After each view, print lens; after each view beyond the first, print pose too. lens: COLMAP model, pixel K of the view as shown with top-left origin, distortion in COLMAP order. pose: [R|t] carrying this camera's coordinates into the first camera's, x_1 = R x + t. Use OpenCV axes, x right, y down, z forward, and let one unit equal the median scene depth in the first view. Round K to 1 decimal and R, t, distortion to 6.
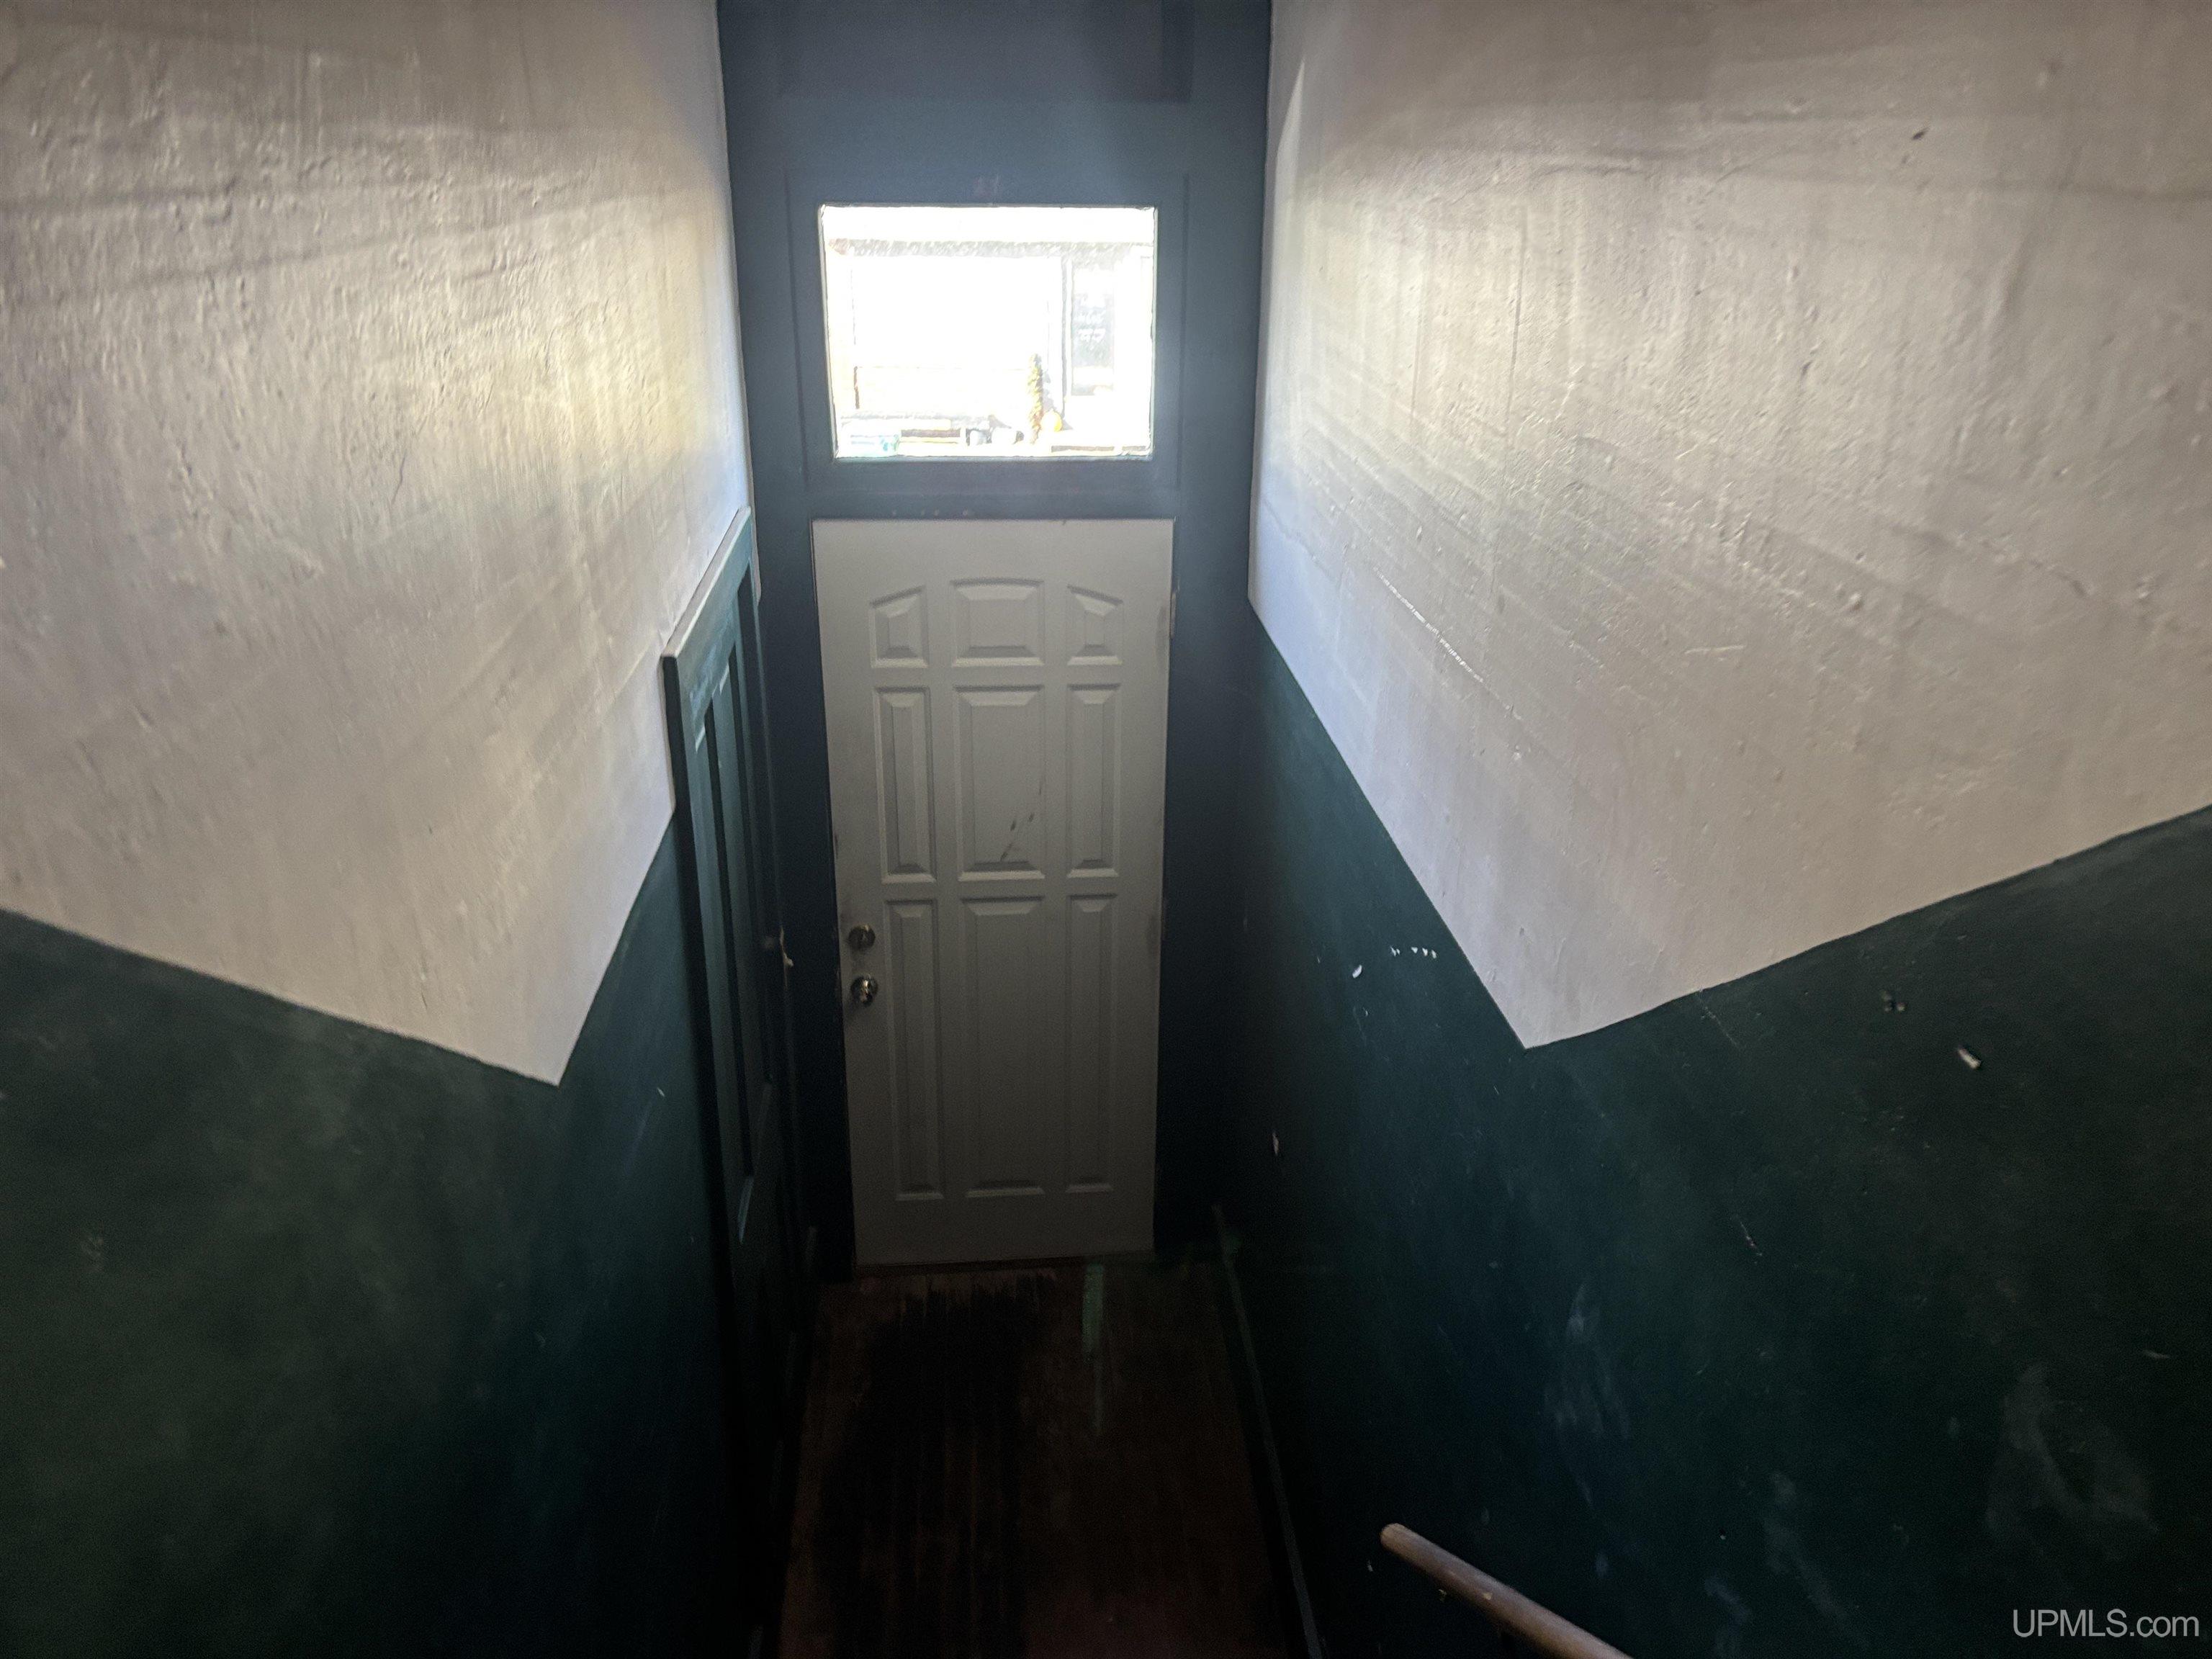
lens RADIAL K [[1670.0, 0, 1139.7], [0, 1670.0, 830.1], [0, 0, 1]] dist [0.089298, -0.001355]
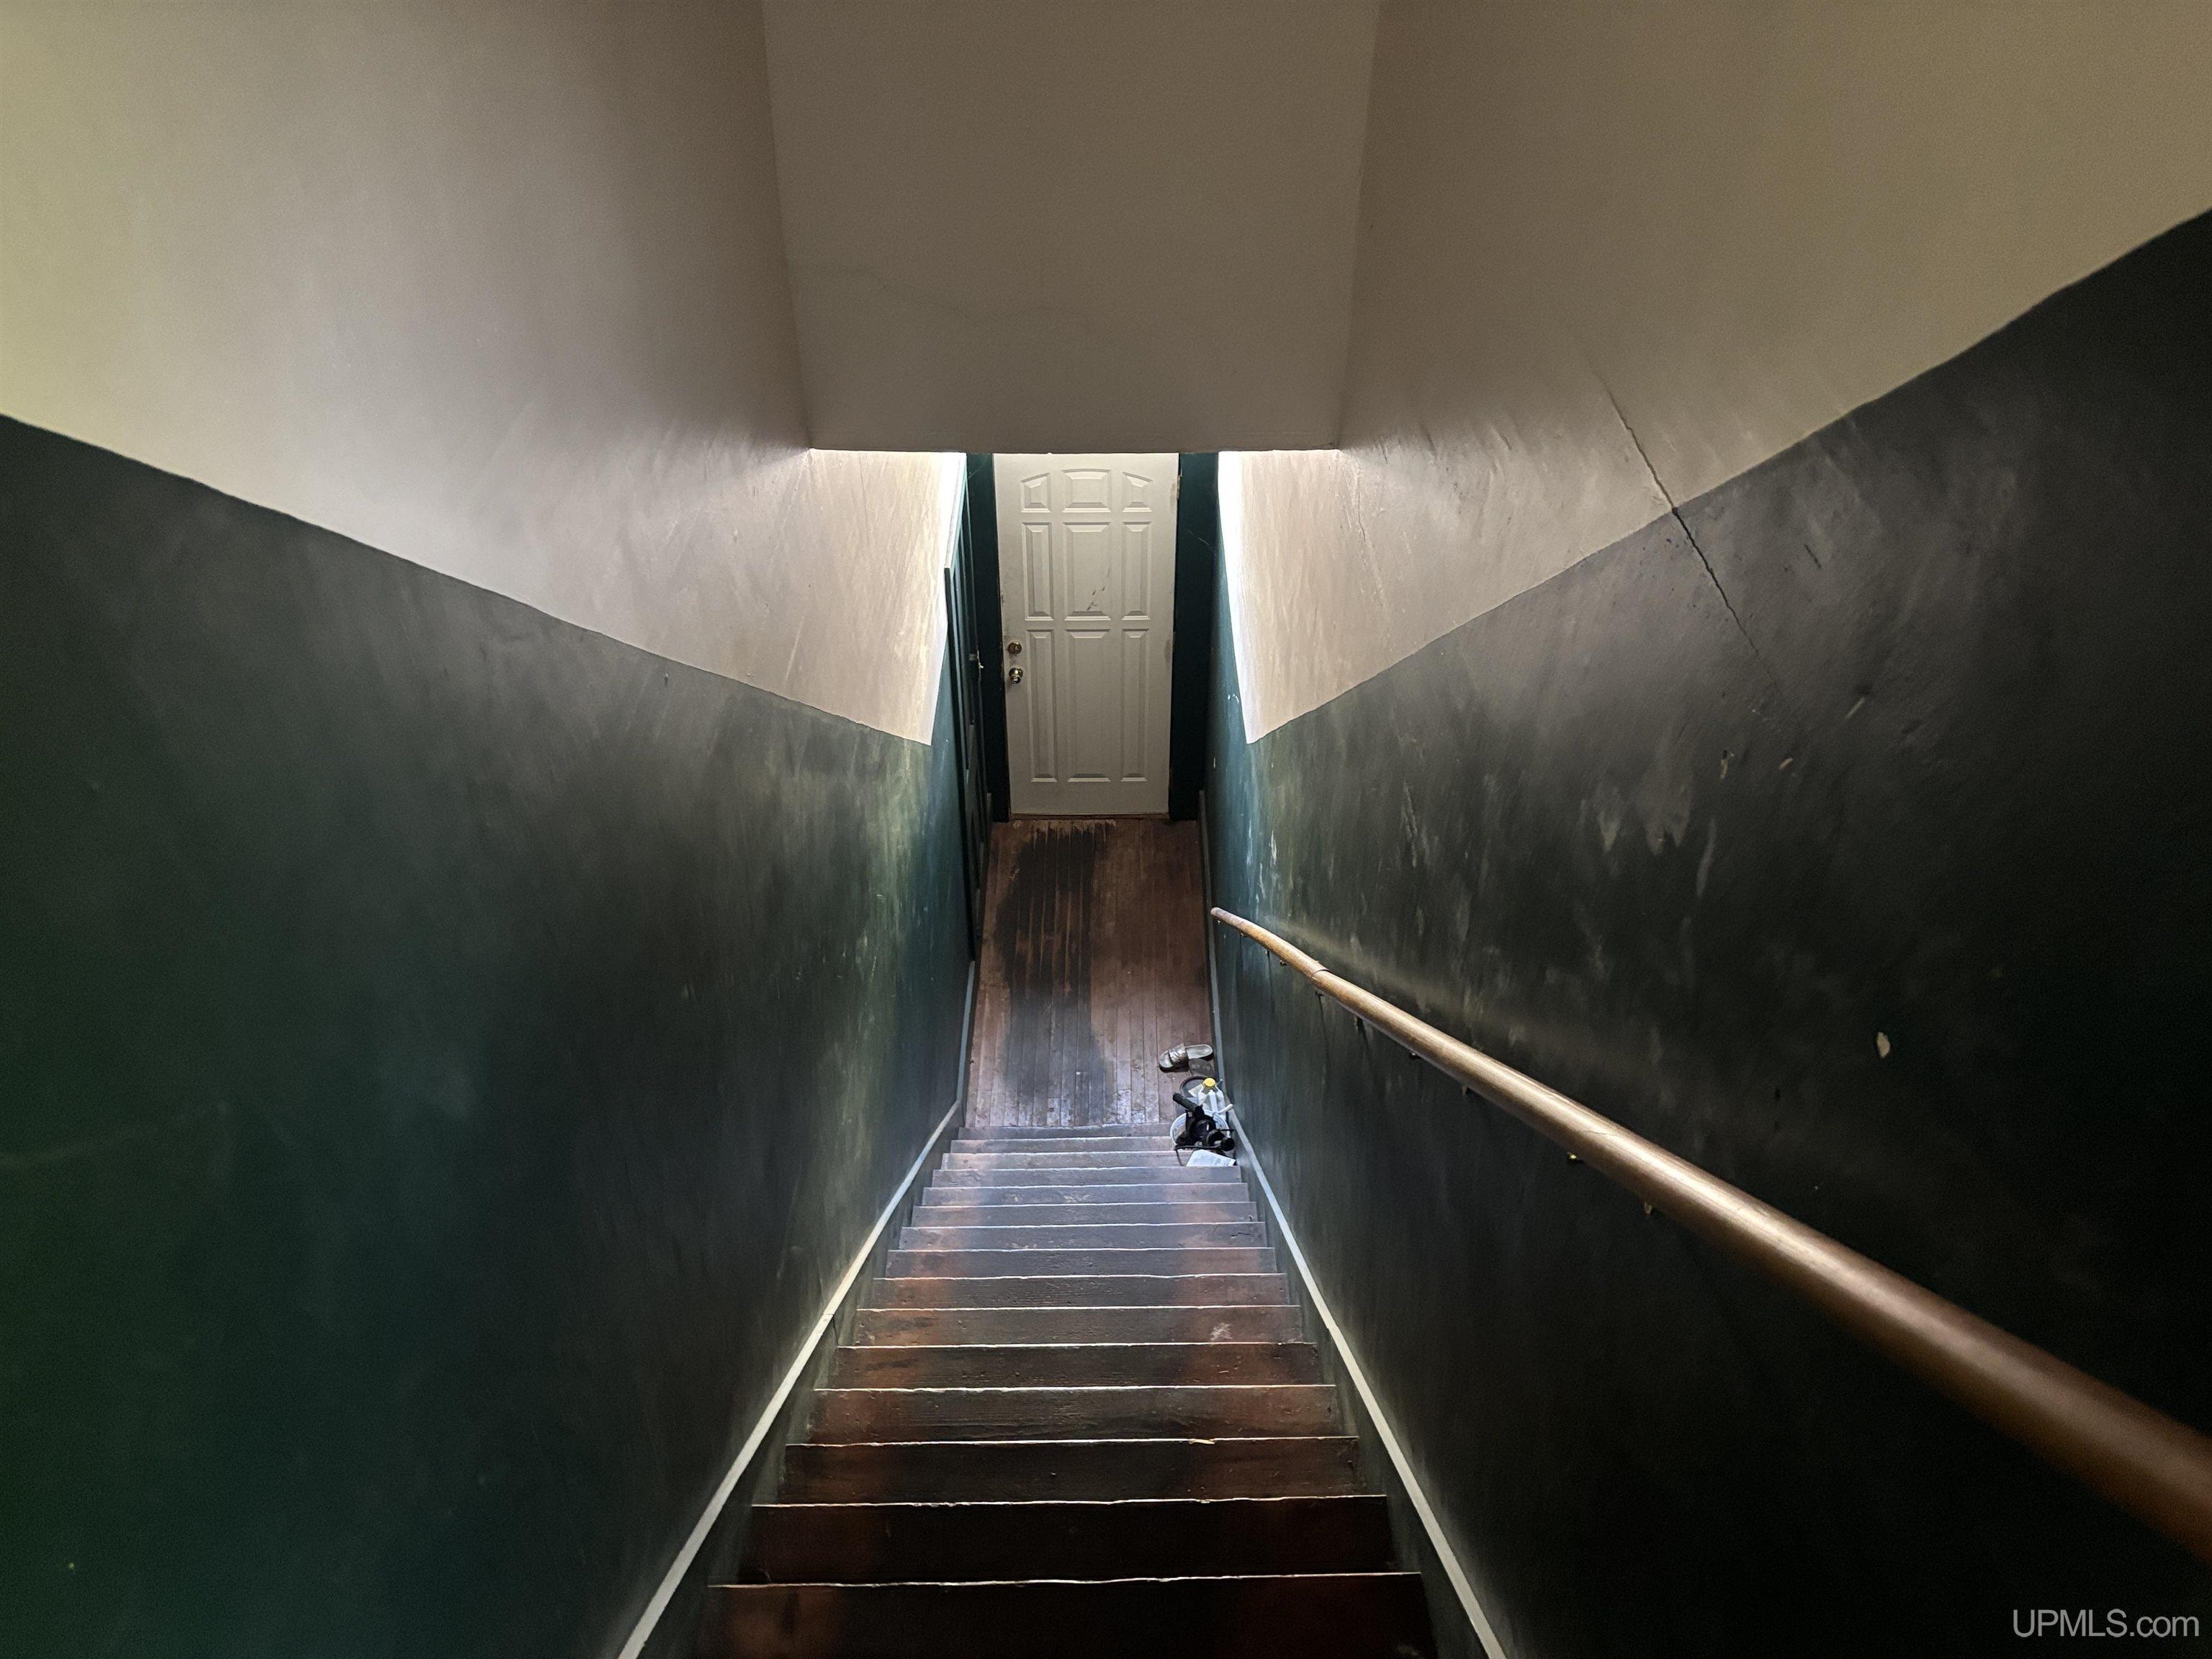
lens RADIAL K [[1670.0, 0, 1139.7], [0, 1670.0, 830.1], [0, 0, 1]] dist [0.089298, -0.001355]
pose [[0.996611, 0.043269, -0.069957, 0.120207], [-0.024819, 0.969013, 0.245761, -0.209253], [0.078423, -0.243192, 0.966803, -0.895979]]
